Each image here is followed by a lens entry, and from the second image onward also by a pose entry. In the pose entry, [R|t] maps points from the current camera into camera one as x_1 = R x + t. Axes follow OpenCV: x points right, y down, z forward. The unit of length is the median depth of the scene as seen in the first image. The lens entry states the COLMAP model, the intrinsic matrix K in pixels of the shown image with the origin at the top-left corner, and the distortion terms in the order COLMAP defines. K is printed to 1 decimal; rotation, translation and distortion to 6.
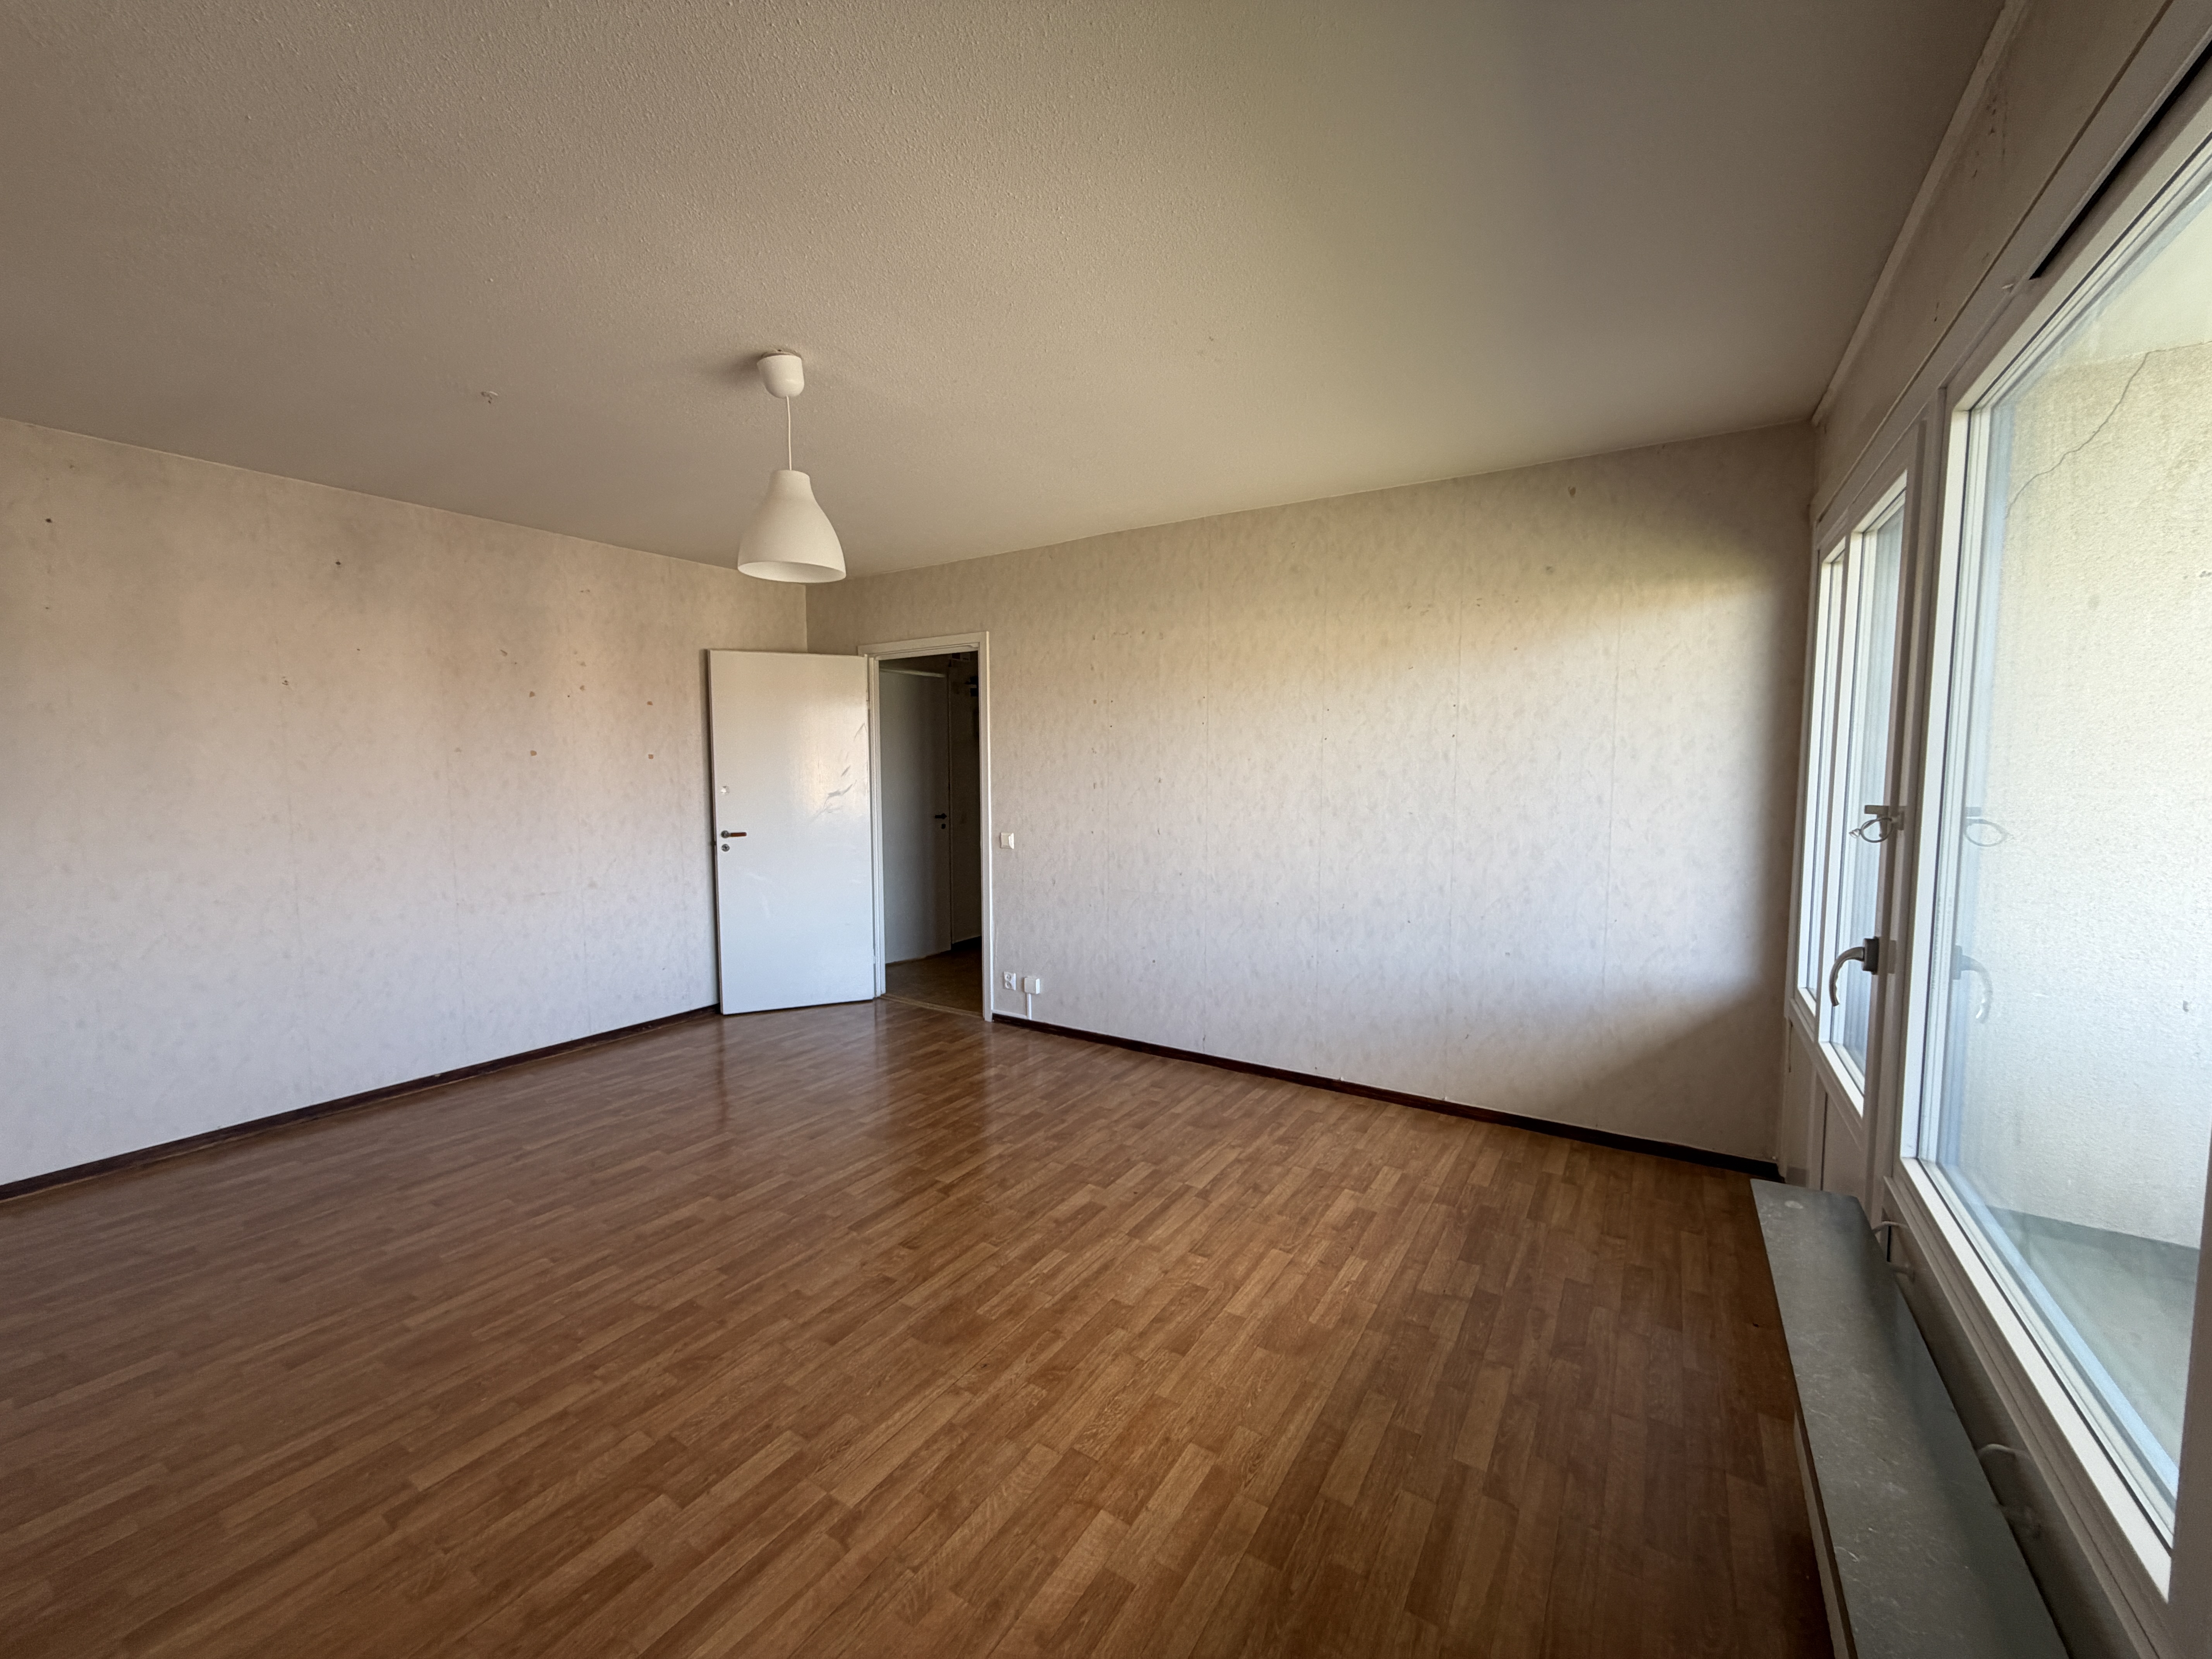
lens RADIAL K [[862.6, 0, 1092.7], [0, 862.6, 830.6], [0, 0, 1]] dist [0.006439, -0.000233]
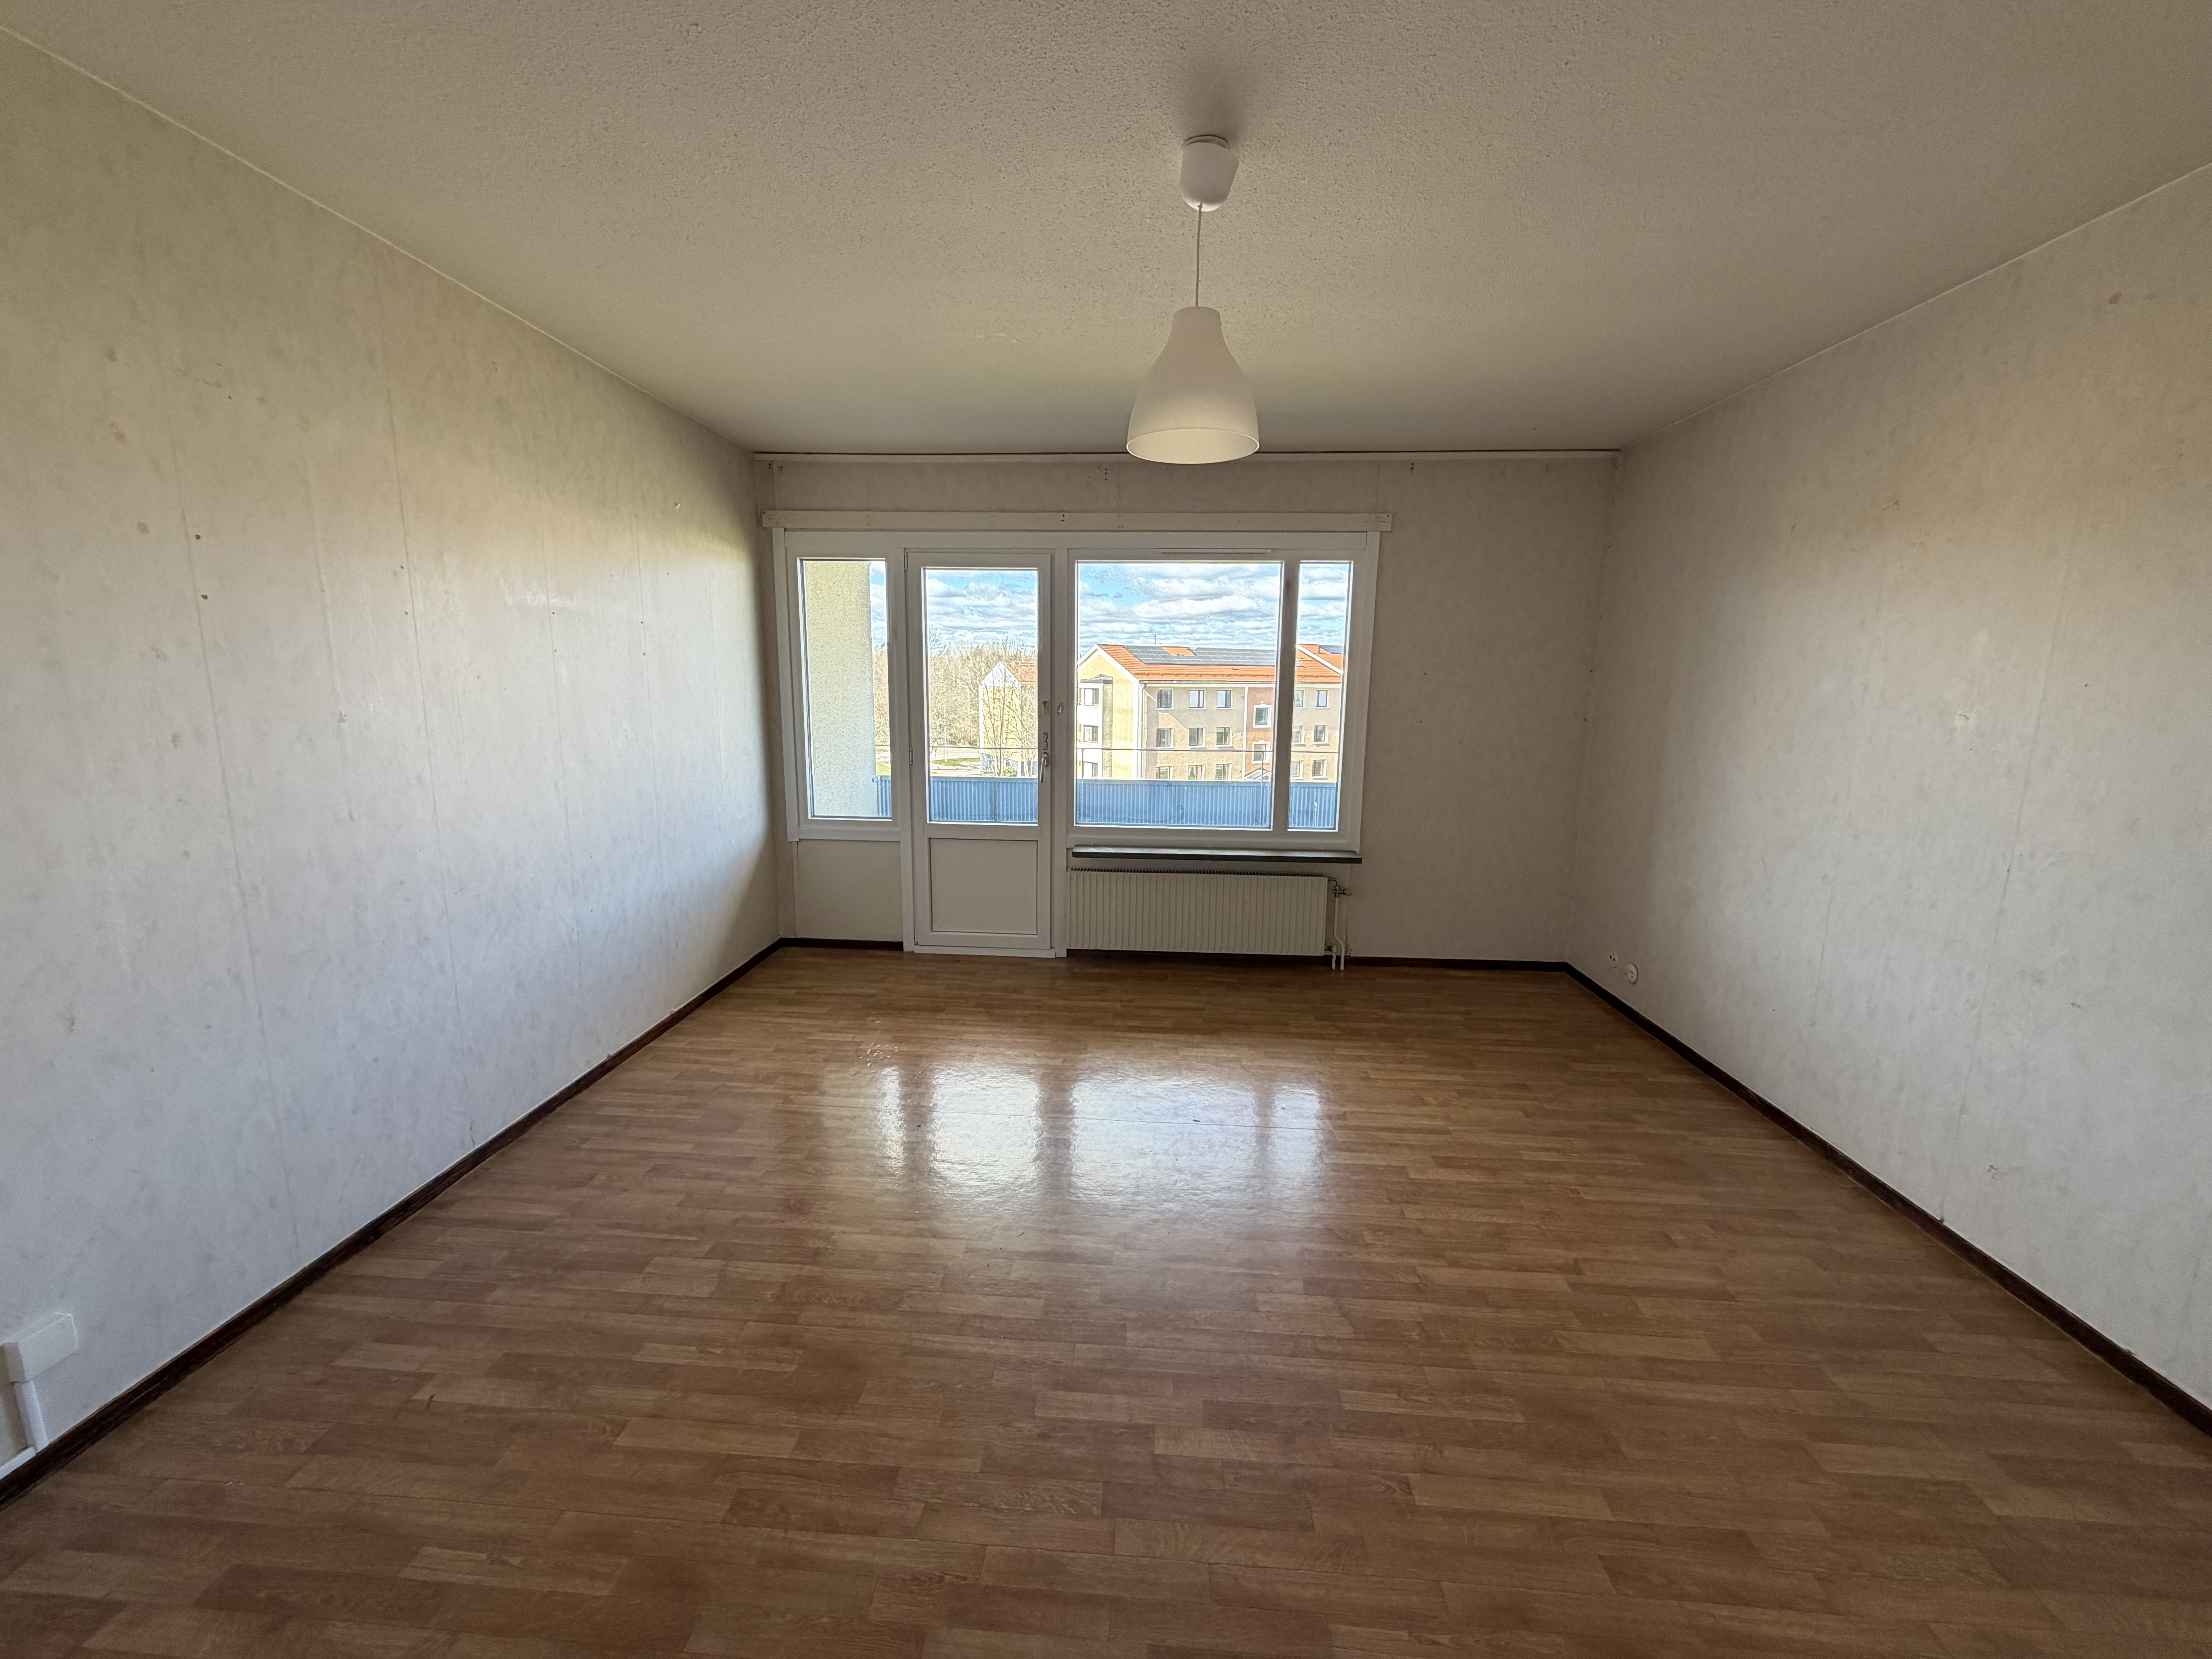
lens RADIAL K [[862.6, 0, 1092.7], [0, 862.6, 830.6], [0, 0, 1]] dist [0.006439, -0.000233]
pose [[-0.468439, -0.159998, 0.868887, -0.719527], [0.056495, 0.976028, 0.210185, -0.092192], [-0.881687, 0.147547, -0.448171, 1.030005]]
